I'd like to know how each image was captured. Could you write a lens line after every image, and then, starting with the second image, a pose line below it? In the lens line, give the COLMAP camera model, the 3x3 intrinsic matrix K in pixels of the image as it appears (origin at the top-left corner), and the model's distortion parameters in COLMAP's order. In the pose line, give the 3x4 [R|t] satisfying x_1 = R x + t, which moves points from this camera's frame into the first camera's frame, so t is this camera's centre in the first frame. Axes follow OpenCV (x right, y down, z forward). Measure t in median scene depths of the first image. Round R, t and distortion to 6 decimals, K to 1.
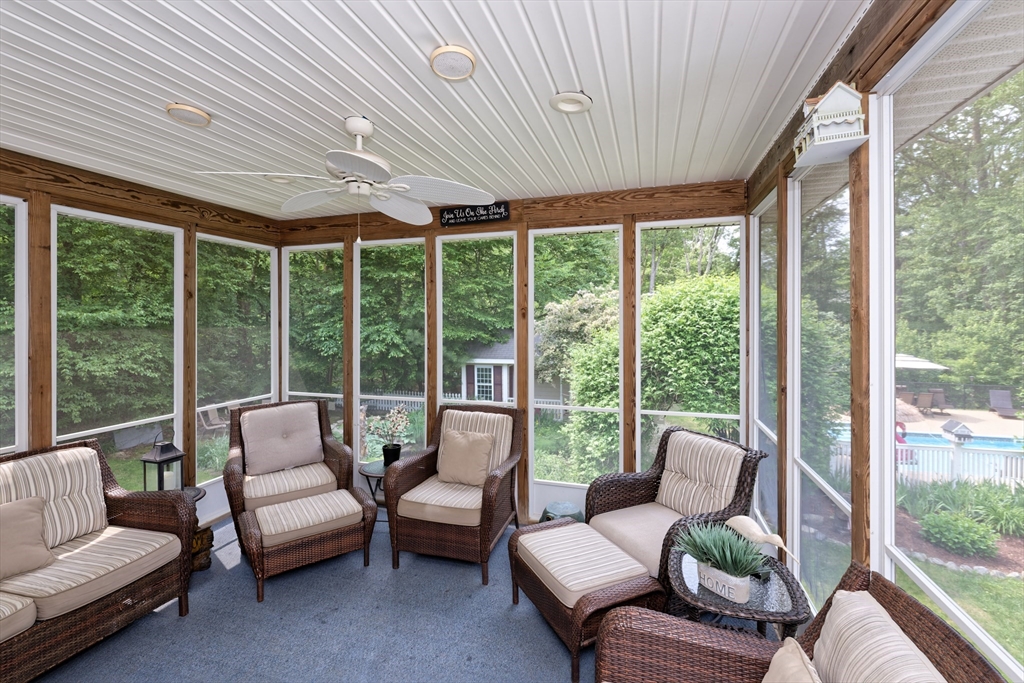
lens RADIAL K [[447.4, 0, 516.0], [0, 447.4, 319.1], [0, 0, 1]] dist [-0.001080, -0.000163]
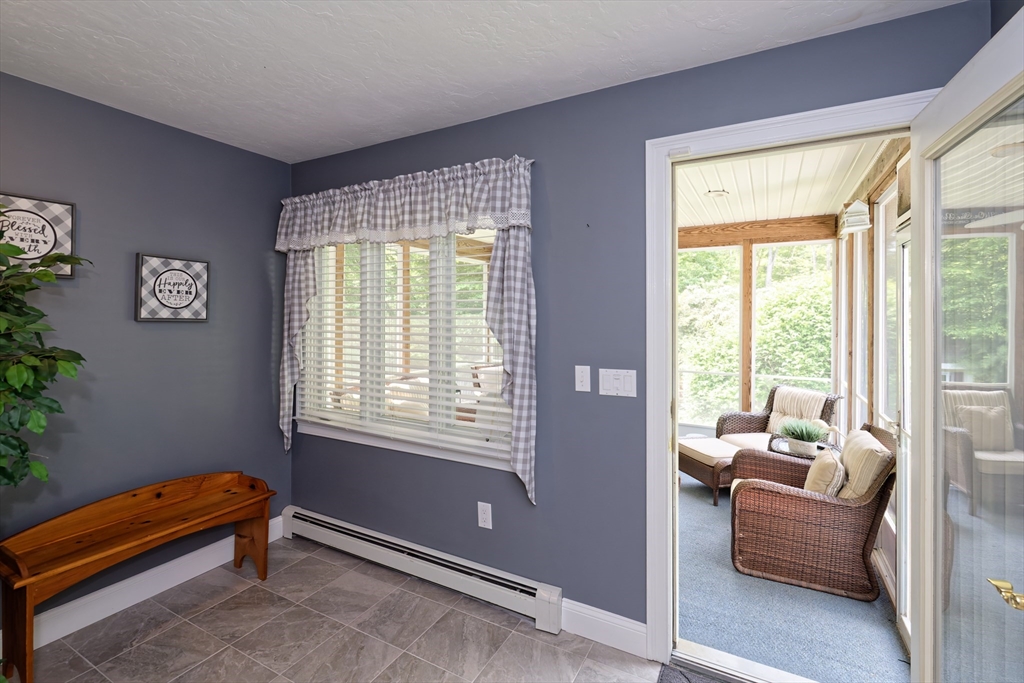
lens RADIAL K [[447.4, 0, 516.0], [0, 447.4, 319.1], [0, 0, 1]] dist [-0.001080, -0.000163]
pose [[0.976171, 0.007619, -0.216869, -0.051901], [-0.005258, 0.999921, 0.011460, 0.003955], [0.216939, -0.010047, 0.976133, -0.183992]]
